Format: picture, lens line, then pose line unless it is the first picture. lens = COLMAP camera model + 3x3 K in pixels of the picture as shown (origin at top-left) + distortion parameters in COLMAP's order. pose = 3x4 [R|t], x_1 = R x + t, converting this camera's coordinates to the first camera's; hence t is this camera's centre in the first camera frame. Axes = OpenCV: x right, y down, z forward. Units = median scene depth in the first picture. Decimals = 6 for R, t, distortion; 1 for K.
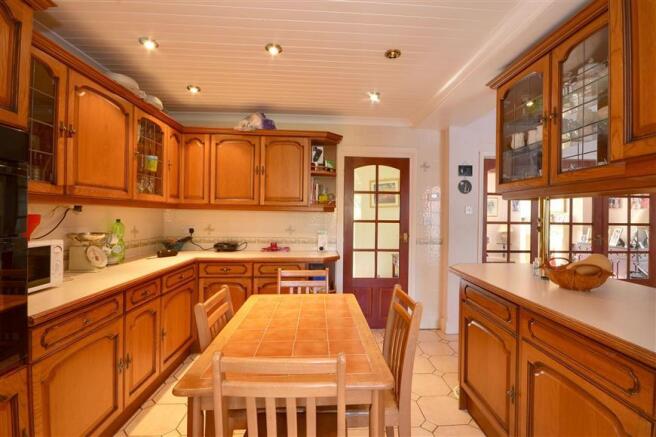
lens RADIAL K [[290.3, 0, 328.0], [0, 290.3, 218.5], [0, 0, 1]] dist [0.000417, 0.000046]
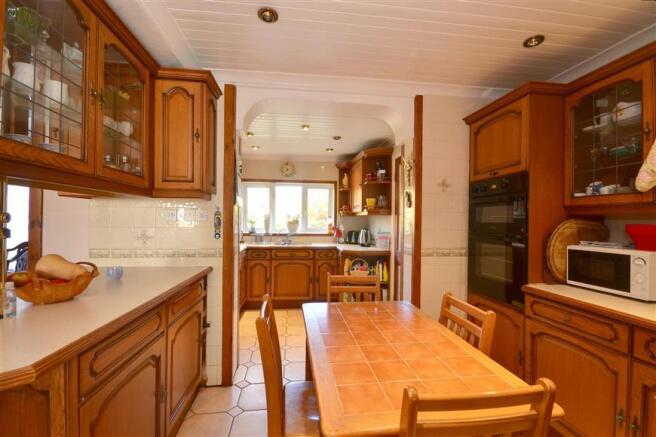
lens RADIAL K [[290.3, 0, 328.0], [0, 290.3, 218.5], [0, 0, 1]] dist [0.000417, 0.000046]
pose [[-0.996497, -0.024222, -0.080043, 0.157894], [-0.024143, 0.999707, -0.001954, -0.006090], [0.080067, -0.000015, -0.996789, 1.897293]]
